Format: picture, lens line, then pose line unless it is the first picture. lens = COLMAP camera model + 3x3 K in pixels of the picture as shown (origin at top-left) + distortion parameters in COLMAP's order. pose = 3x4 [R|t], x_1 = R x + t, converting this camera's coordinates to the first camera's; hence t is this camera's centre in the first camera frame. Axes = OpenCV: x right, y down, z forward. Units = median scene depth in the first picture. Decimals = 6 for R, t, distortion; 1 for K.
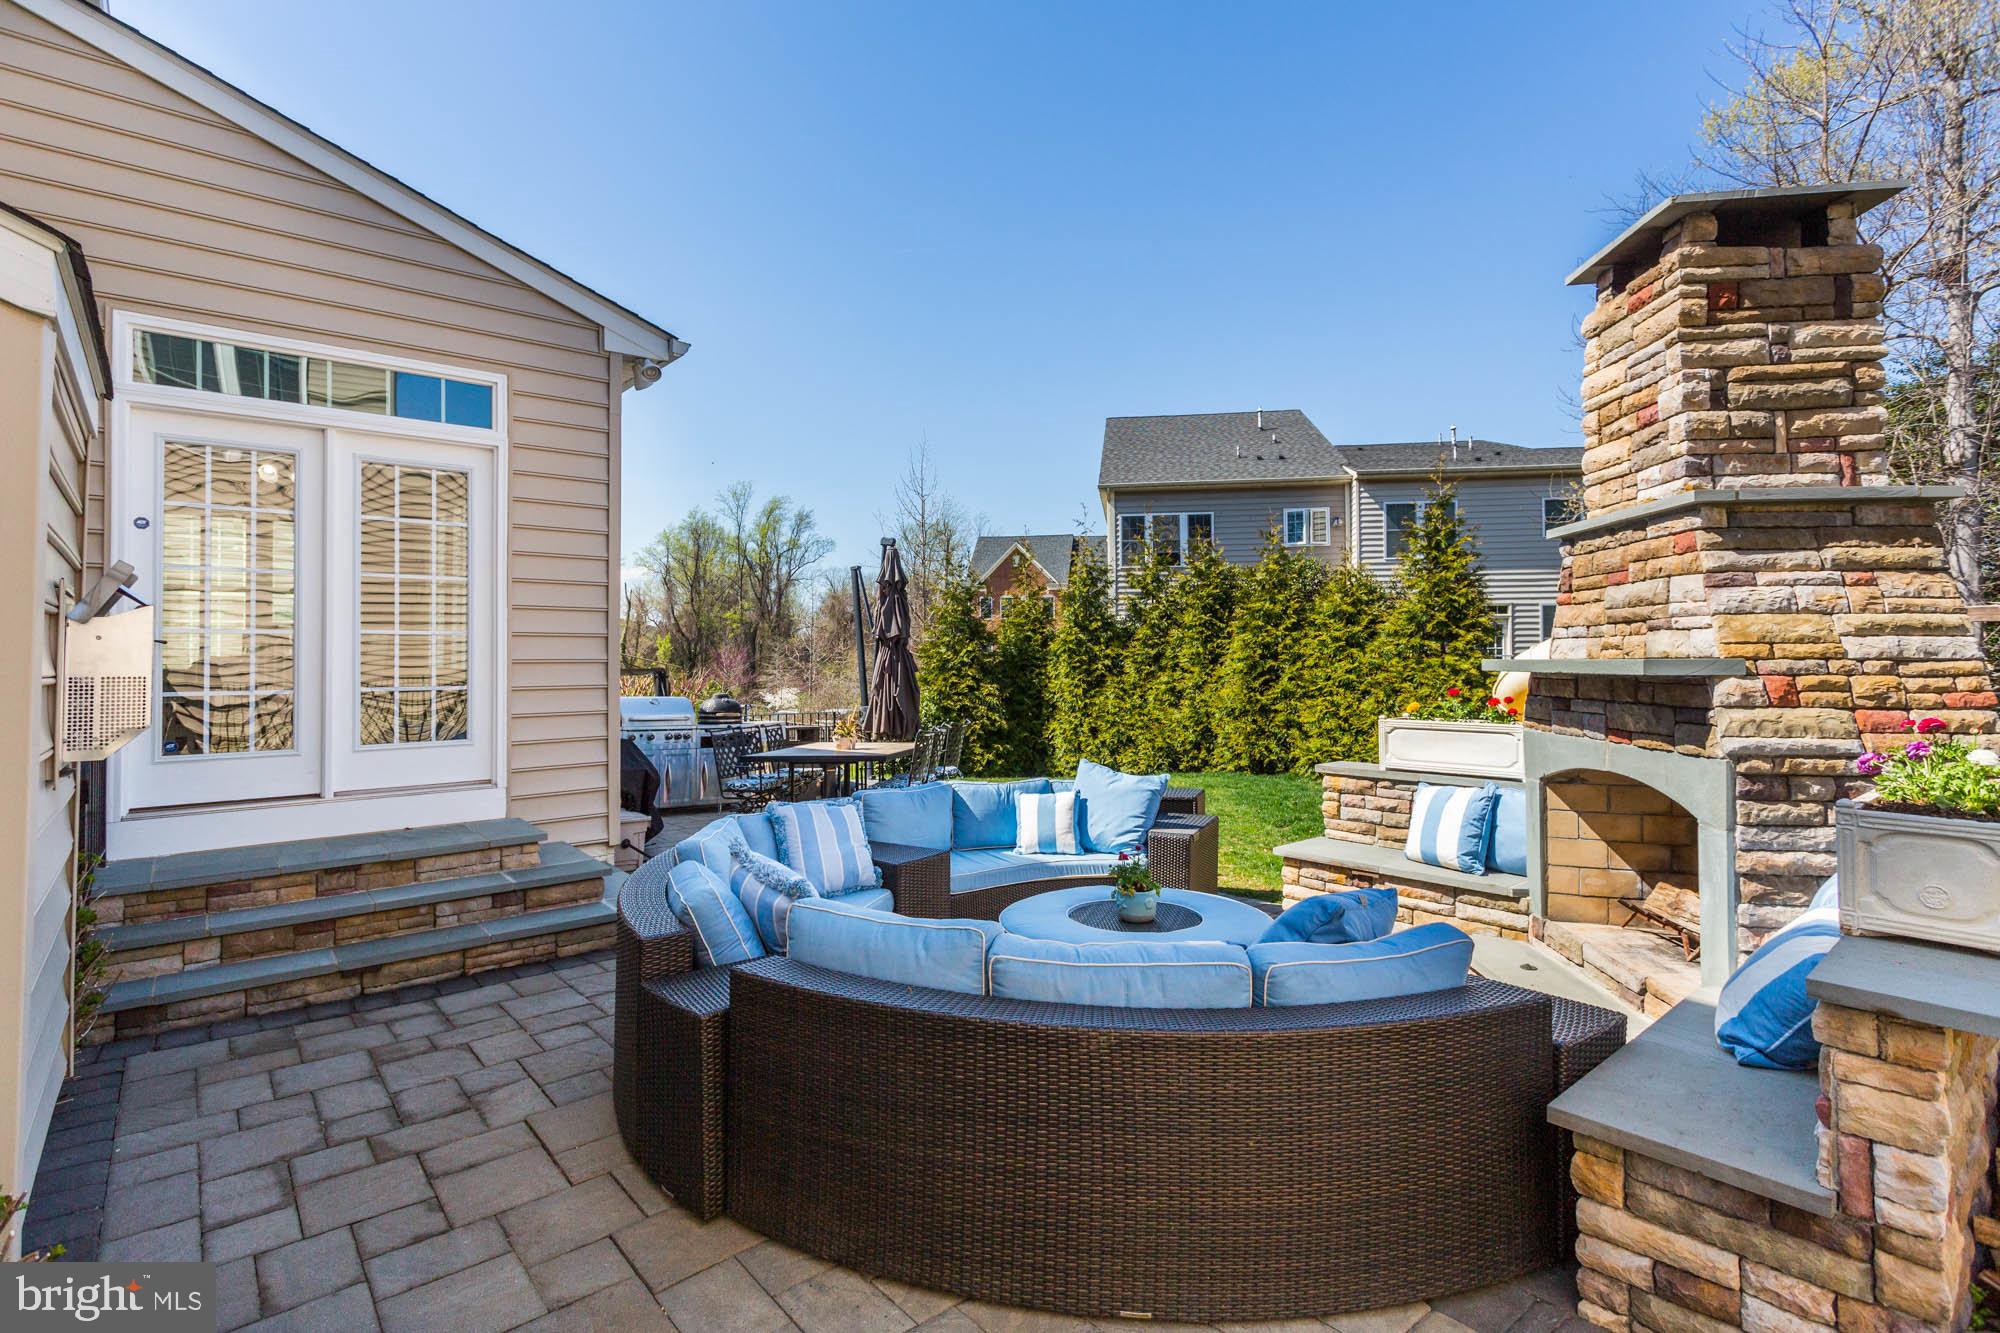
lens RADIAL K [[958.6, 0, 998.2], [0, 958.6, 634.3], [0, 0, 1]] dist [-0.000564, 0.000355]
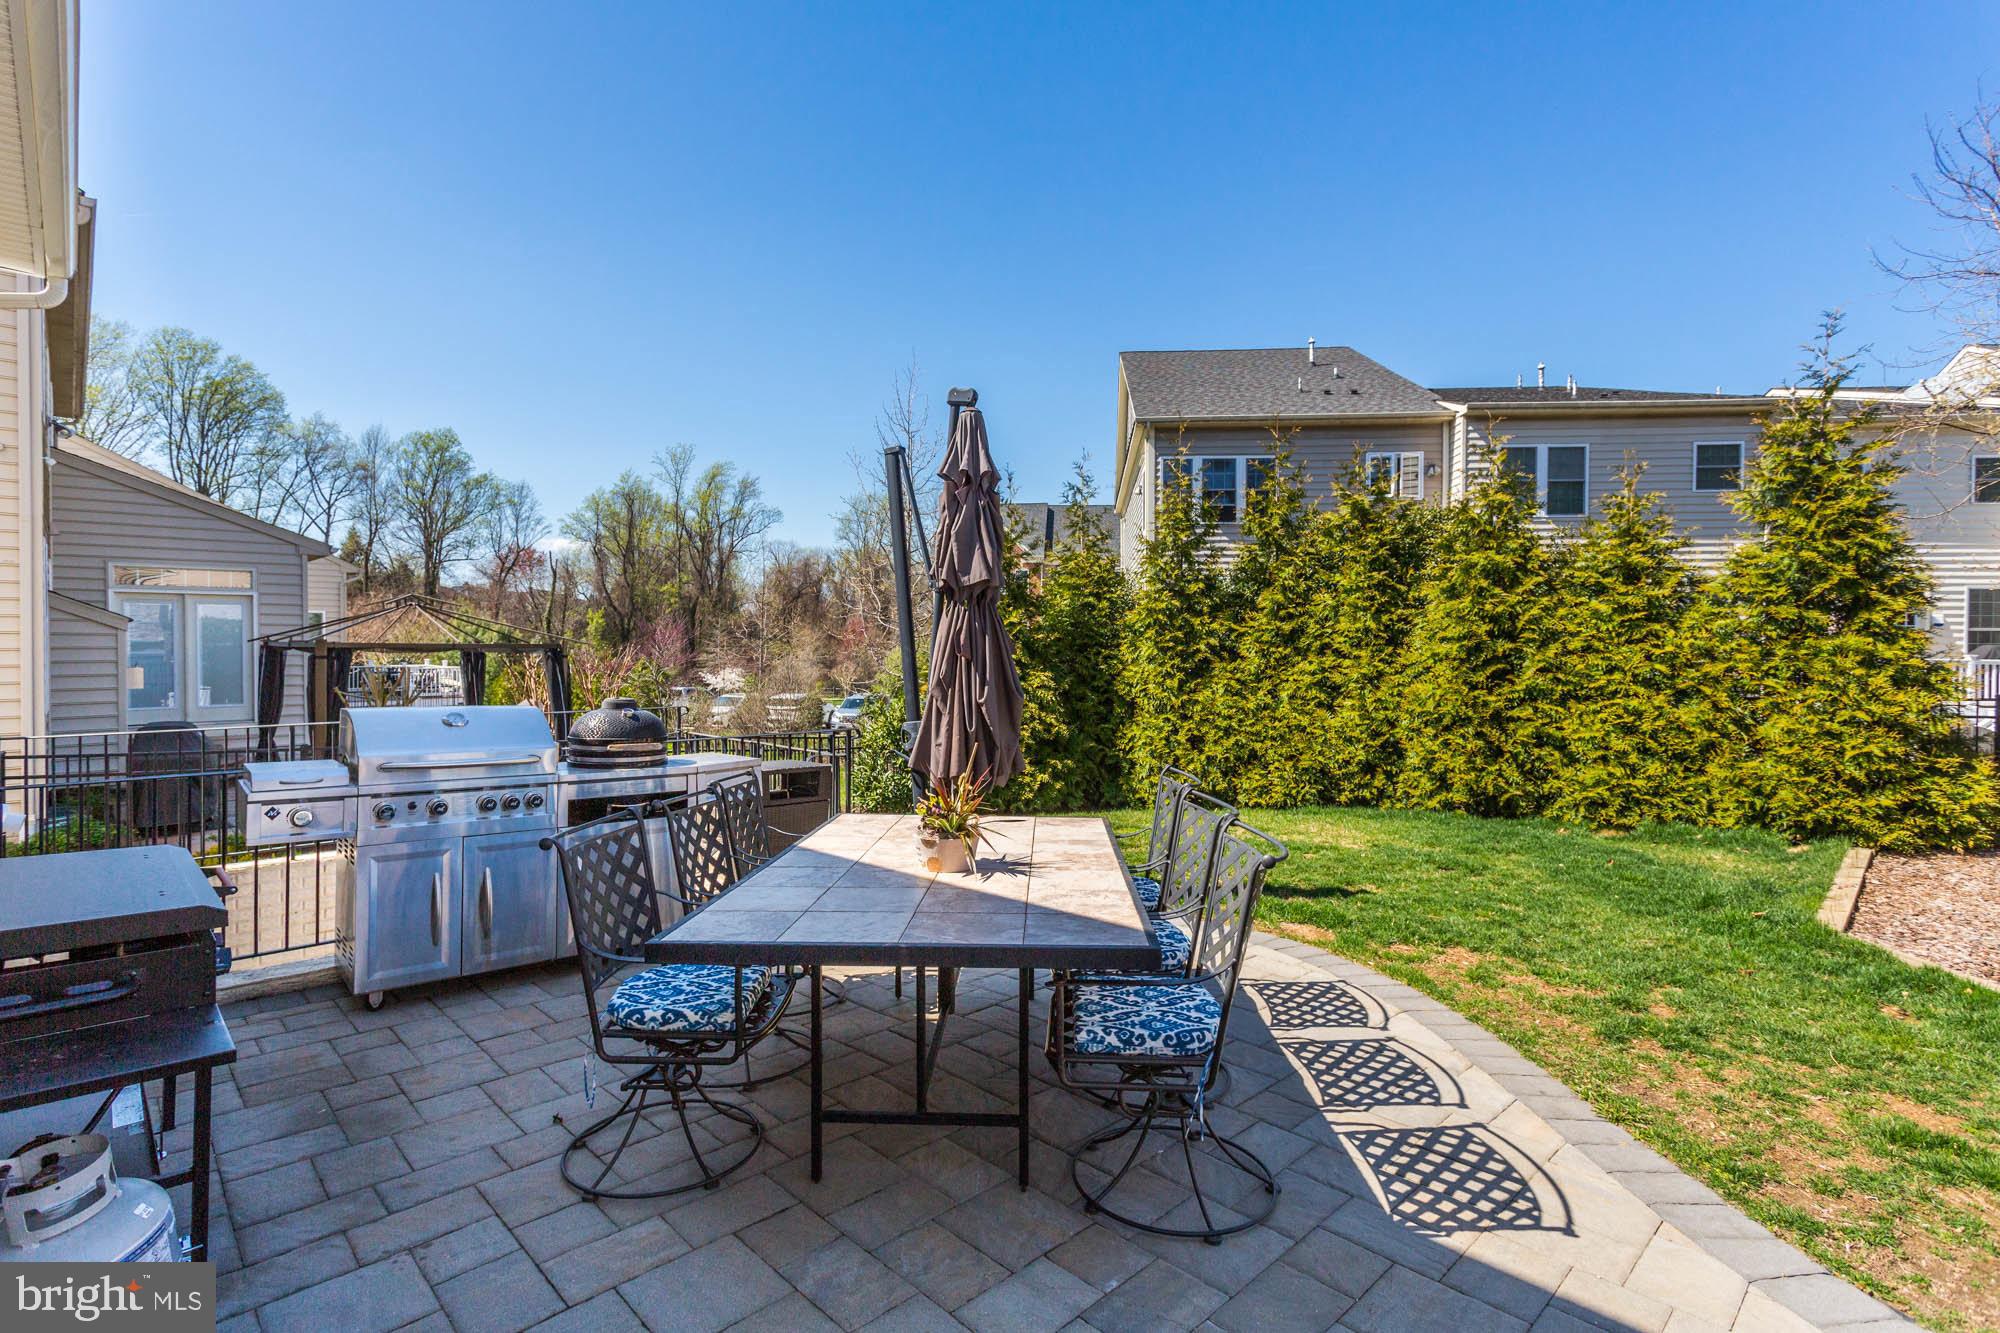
lens RADIAL K [[983.5, 0, 1007.4], [0, 983.5, 639.5], [0, 0, 1]] dist [0.021428, 0.001307]
pose [[0.998193, 0.010512, 0.059156, -0.078626], [-0.012051, 0.999597, 0.025716, 0.011609], [-0.058862, -0.026382, 0.997917, 0.309535]]
